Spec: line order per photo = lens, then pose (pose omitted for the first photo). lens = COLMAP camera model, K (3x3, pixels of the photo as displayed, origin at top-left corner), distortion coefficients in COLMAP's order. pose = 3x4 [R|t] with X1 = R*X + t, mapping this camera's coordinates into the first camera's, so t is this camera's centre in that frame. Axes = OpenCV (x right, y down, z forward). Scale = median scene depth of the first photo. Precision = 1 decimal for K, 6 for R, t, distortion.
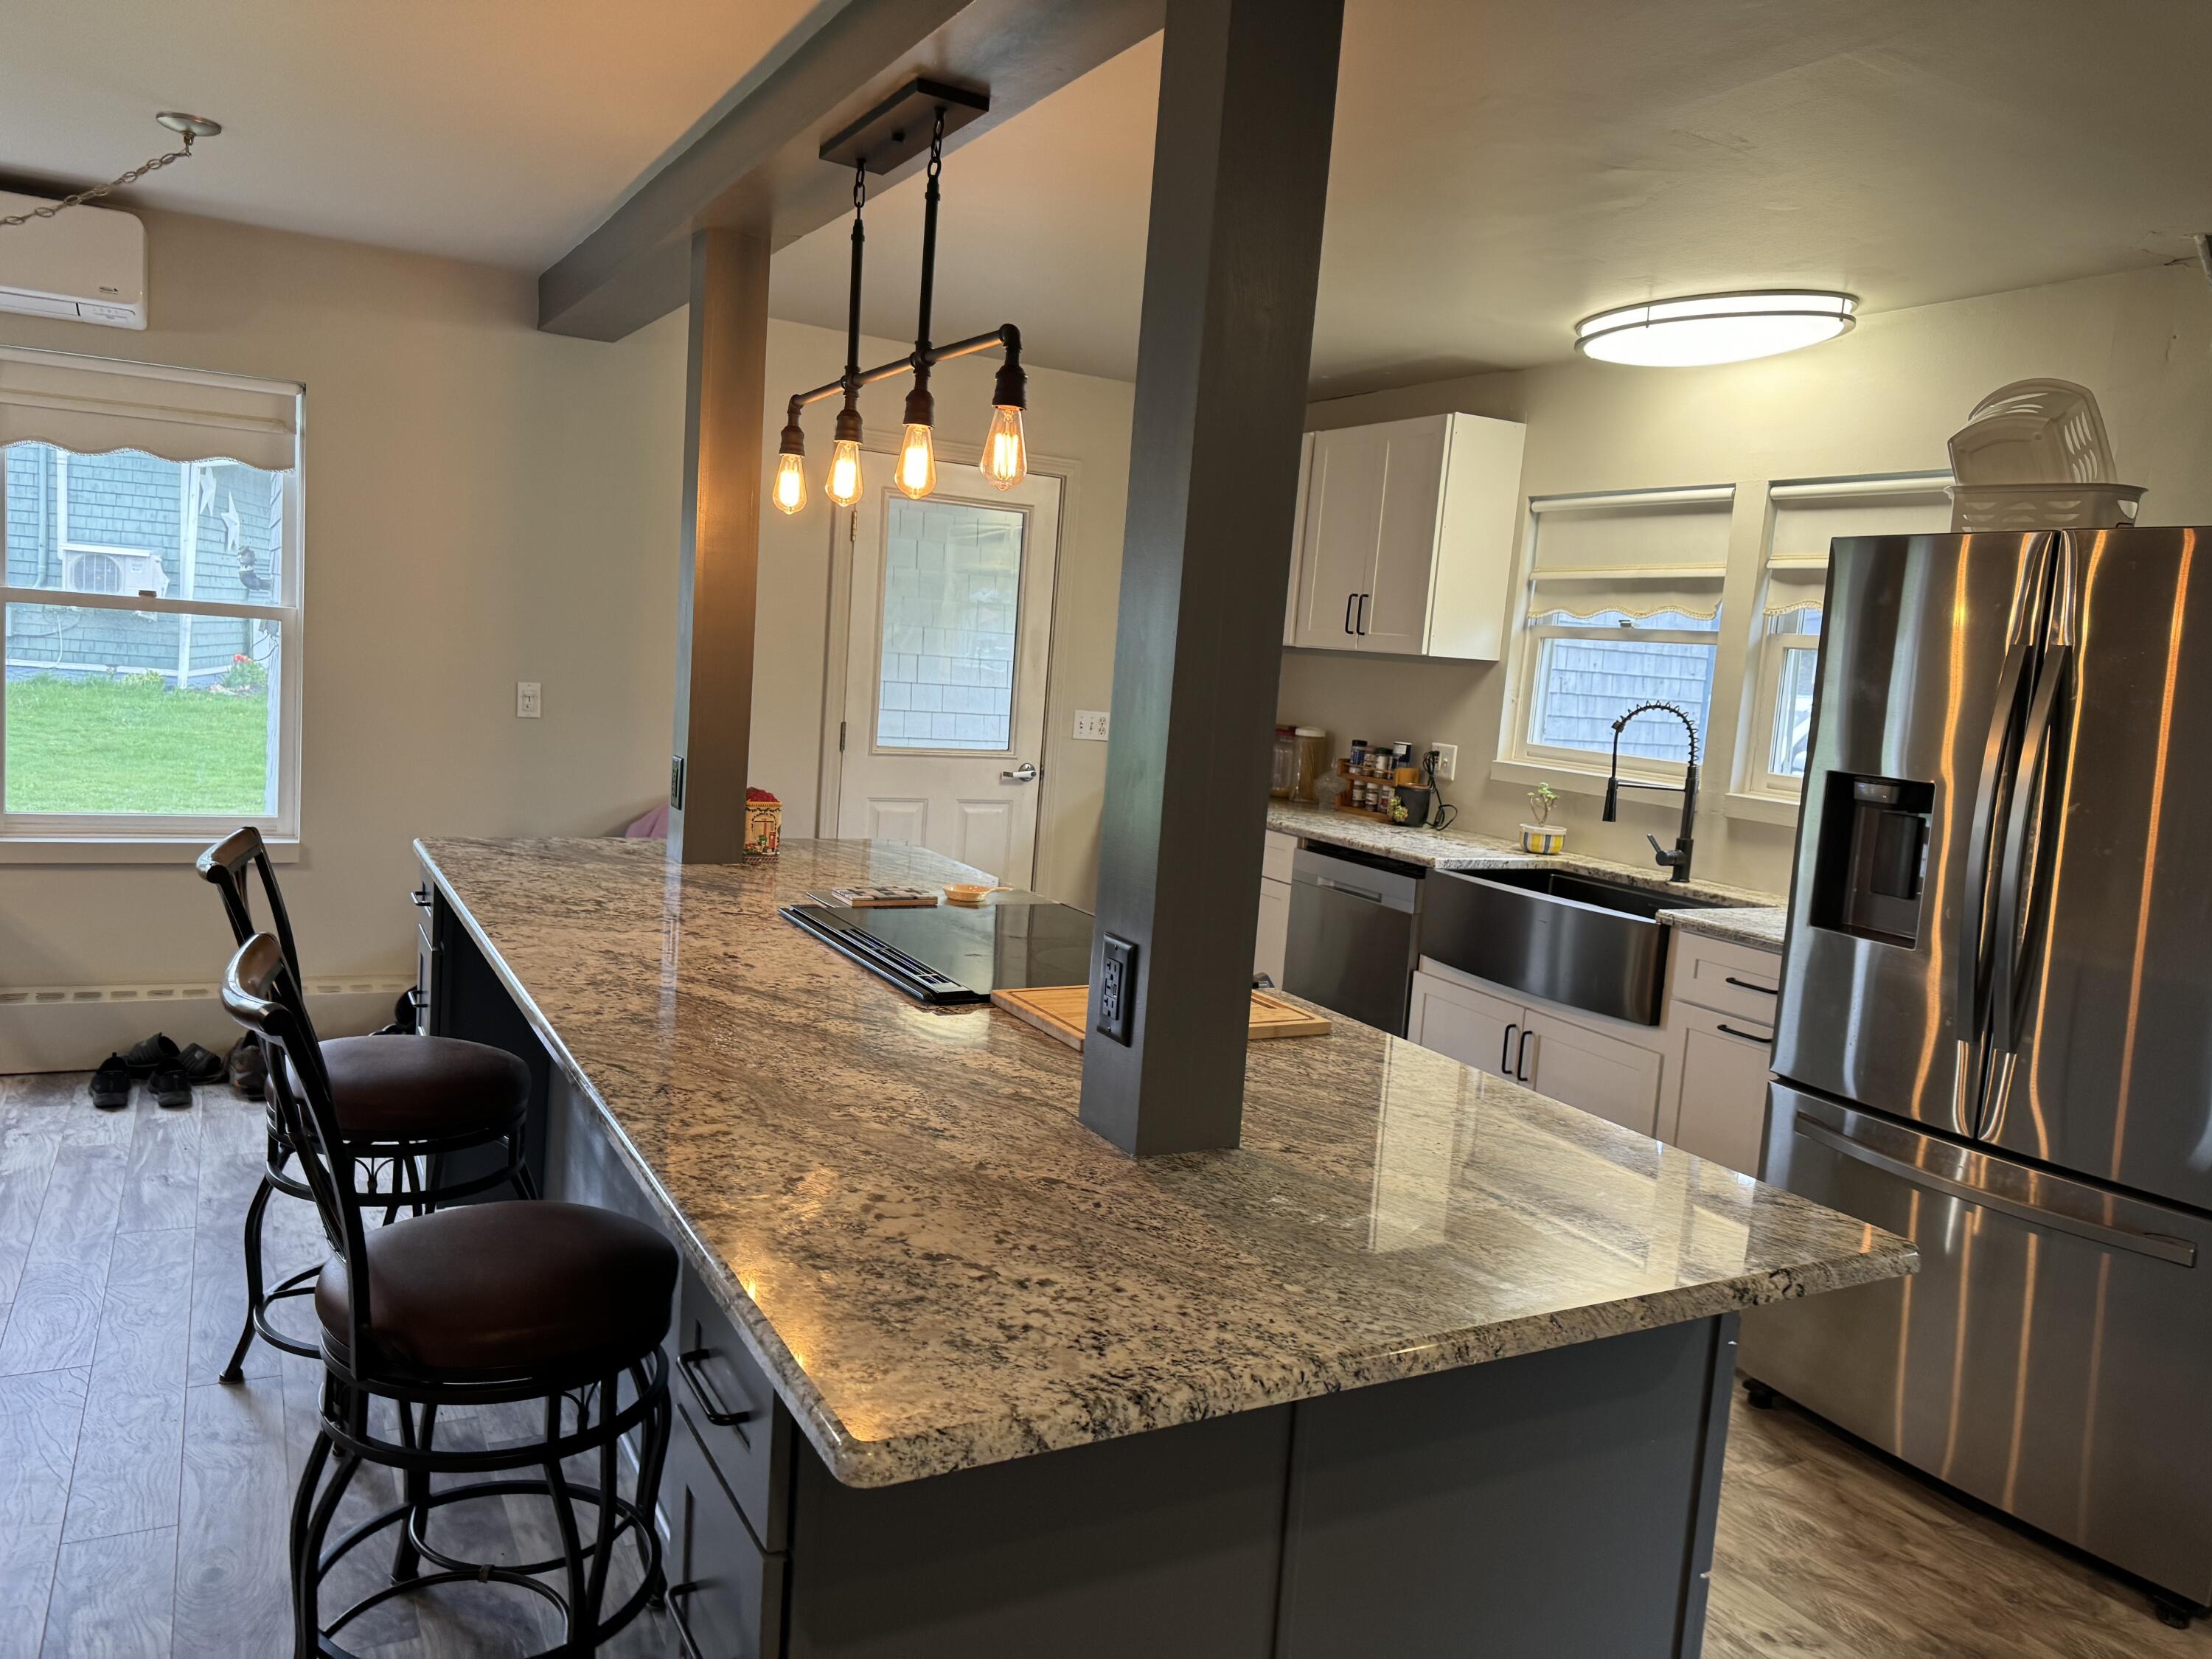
lens RADIAL K [[1595.3, 0, 1106.0], [0, 1595.3, 829.5], [0, 0, 1]] dist [0.010151, 0.000426]
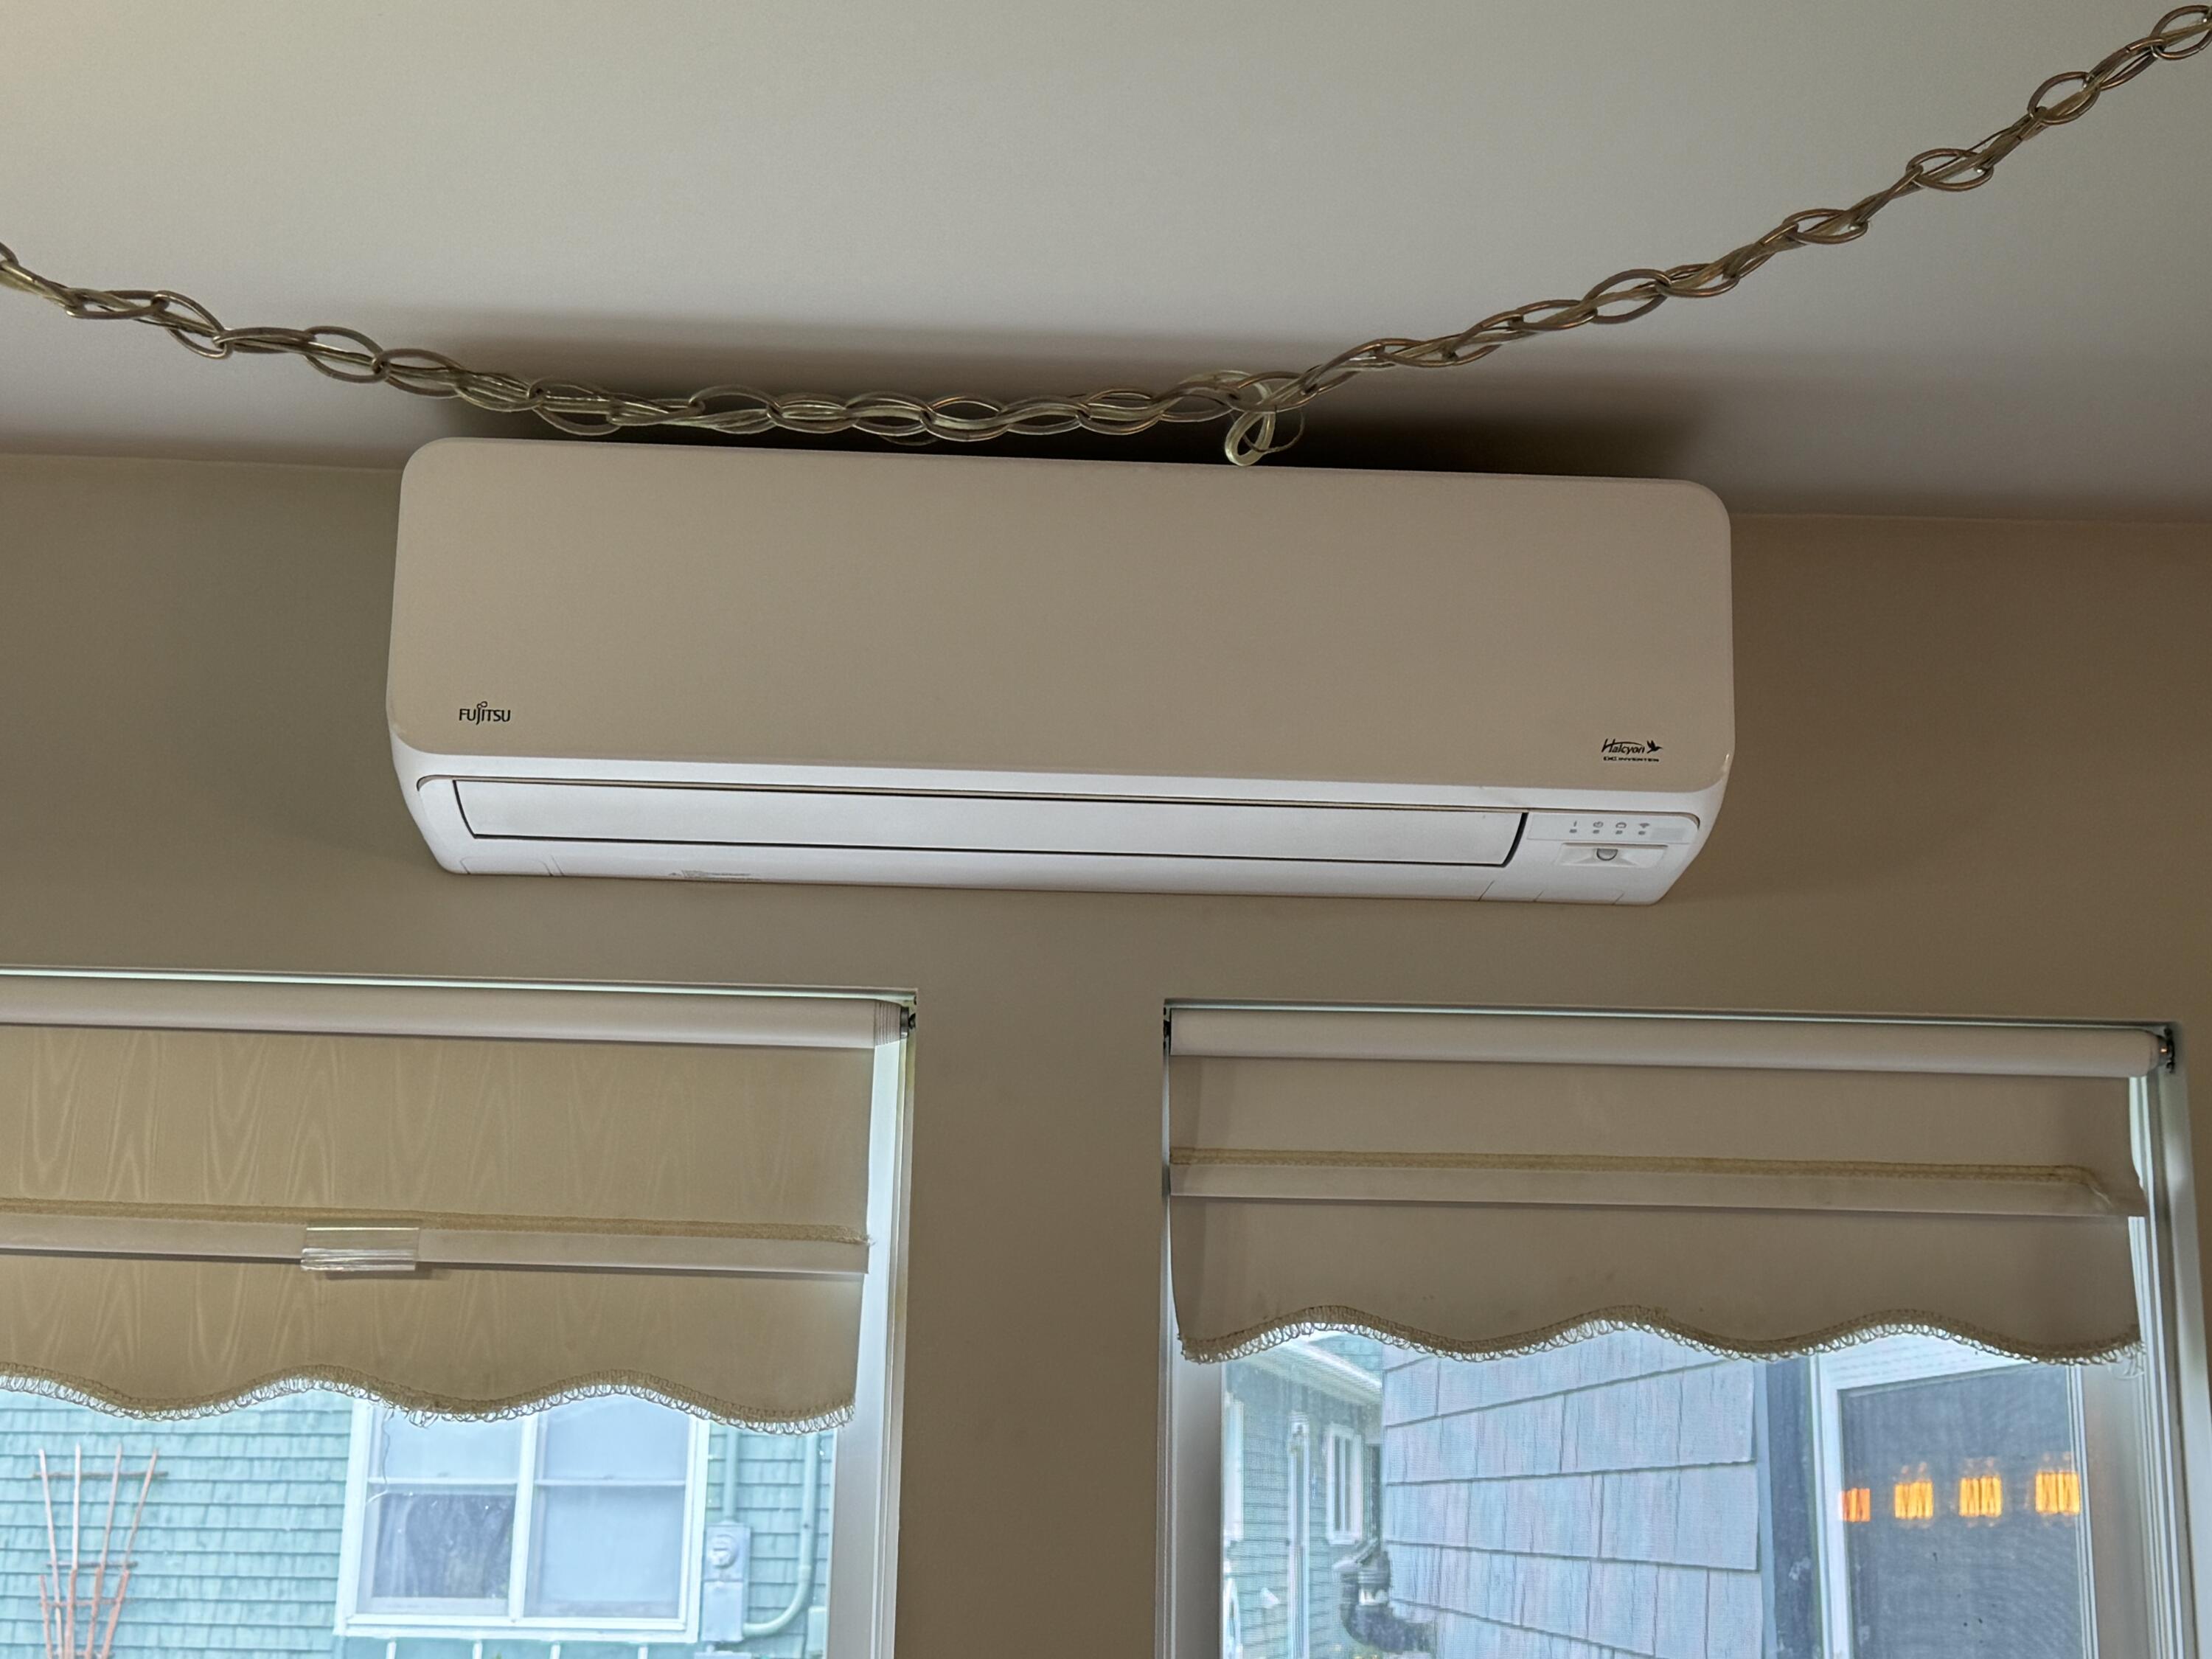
lens RADIAL K [[3028.3, 0, 1106.0], [0, 3028.3, 829.5], [0, 0, 1]] dist [0.144881, 0.008466]
pose [[0.895241, -0.154071, -0.418097, -0.401716], [-0.005187, 0.934650, -0.355530, -0.114923], [0.445551, 0.320454, 0.835939, 0.439993]]
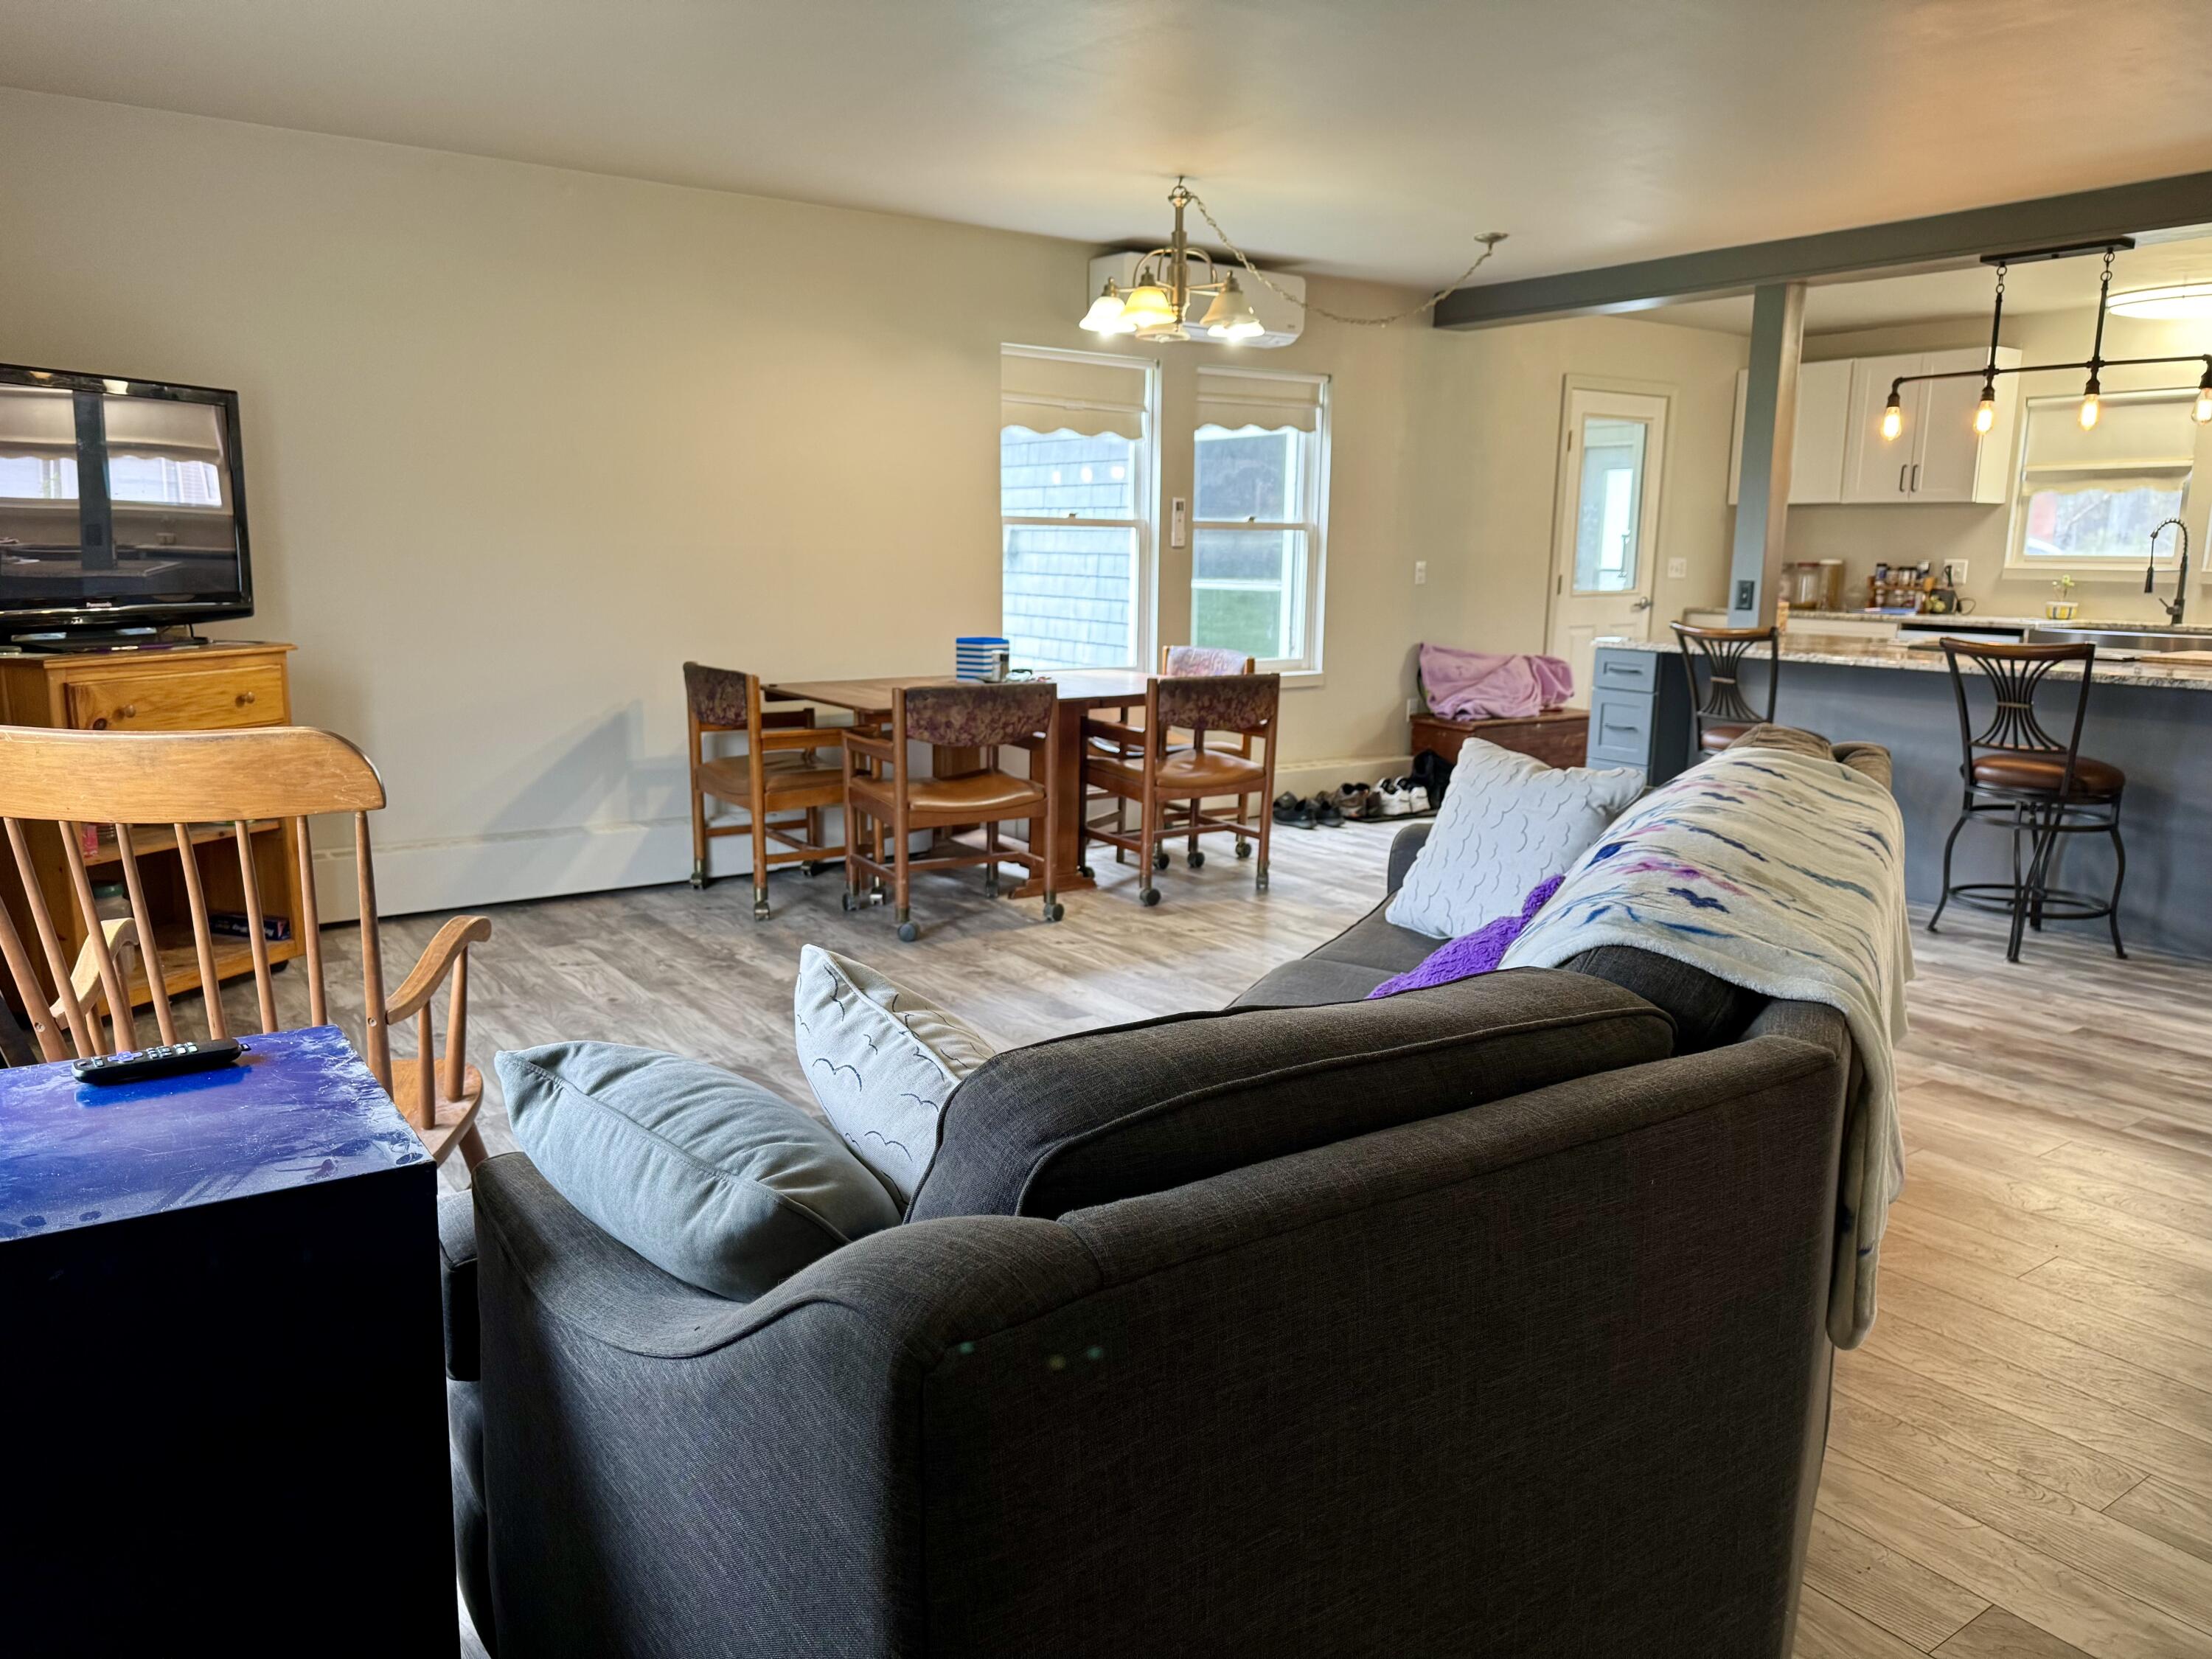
lens RADIAL K [[1595.3, 0, 1106.0], [0, 1595.3, 829.5], [0, 0, 1]] dist [0.010151, 0.000426]
pose [[0.992669, -0.084059, 0.086844, -0.817250], [0.078309, 0.994633, 0.067624, 0.039767], [-0.092062, -0.060327, 0.993924, -0.523963]]
